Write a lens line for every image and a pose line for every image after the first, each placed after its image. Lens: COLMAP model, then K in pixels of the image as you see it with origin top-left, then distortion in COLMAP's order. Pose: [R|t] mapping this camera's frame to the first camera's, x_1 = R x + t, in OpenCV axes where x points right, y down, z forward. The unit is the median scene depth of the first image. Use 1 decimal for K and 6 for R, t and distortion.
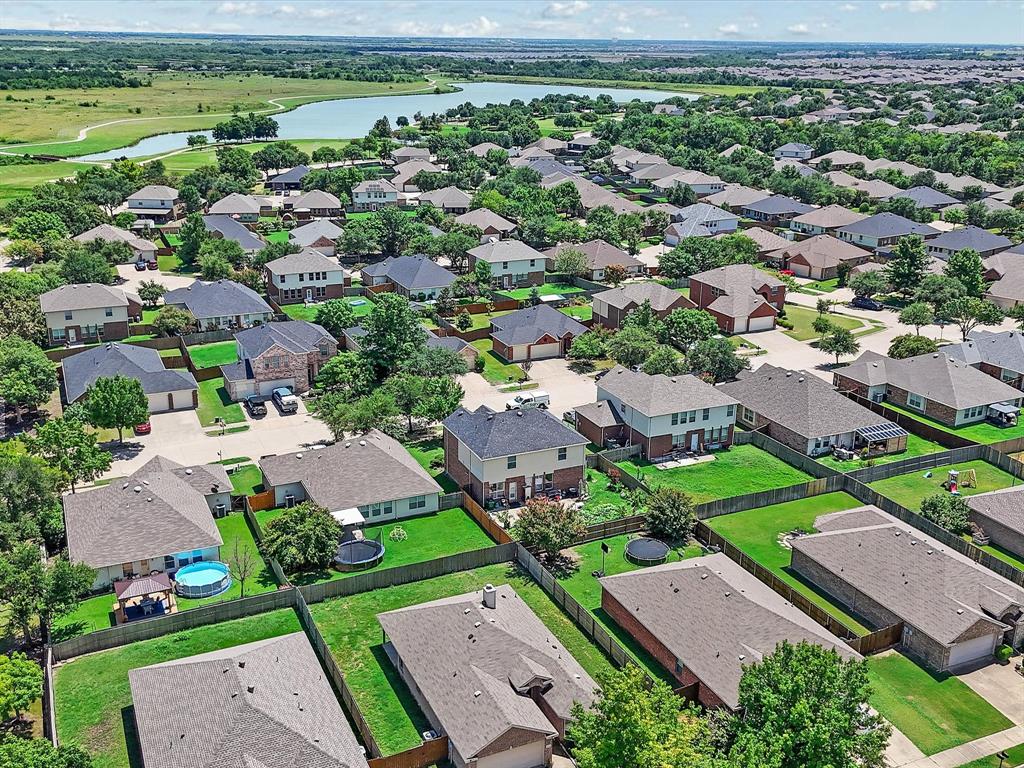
lens RADIAL K [[1009.1, 0, 512.0], [0, 1009.1, 384.0], [0, 0, 1]] dist [0.113350, -0.233630]
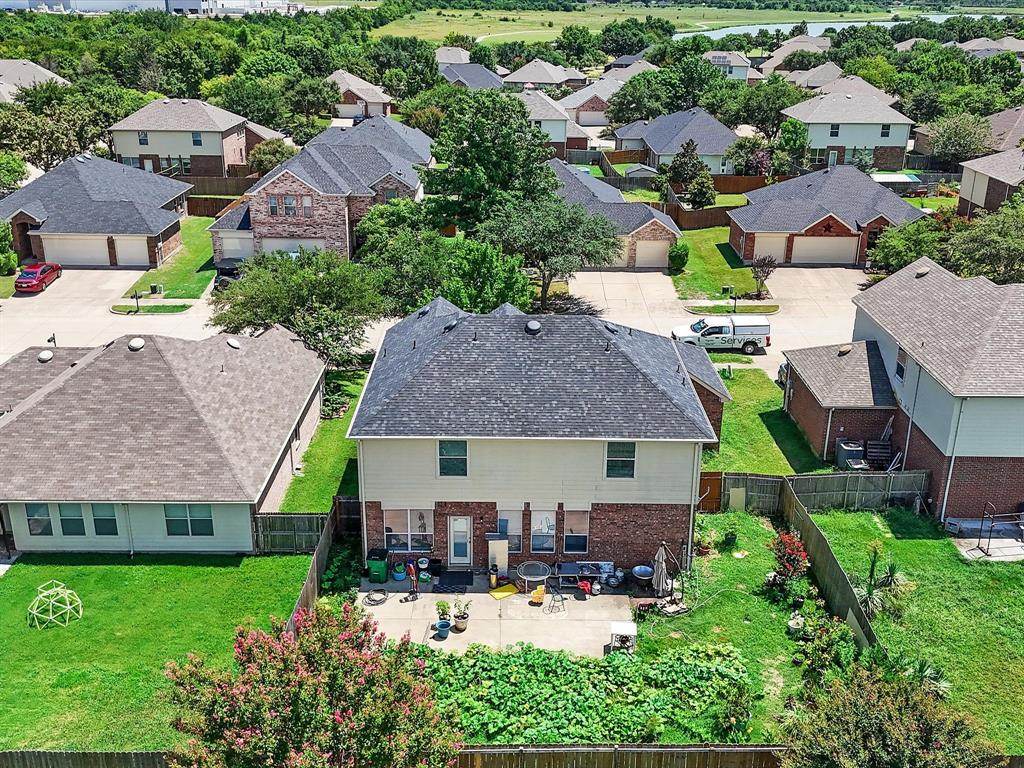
lens RADIAL K [[1009.1, 0, 512.0], [0, 1009.1, 384.0], [0, 0, 1]] dist [0.113350, -0.233630]
pose [[0.909761, 0.148483, -0.387669, 0.112681], [-0.131794, 0.988841, 0.069454, 0.021028], [0.393655, -0.012094, 0.919179, 0.541538]]
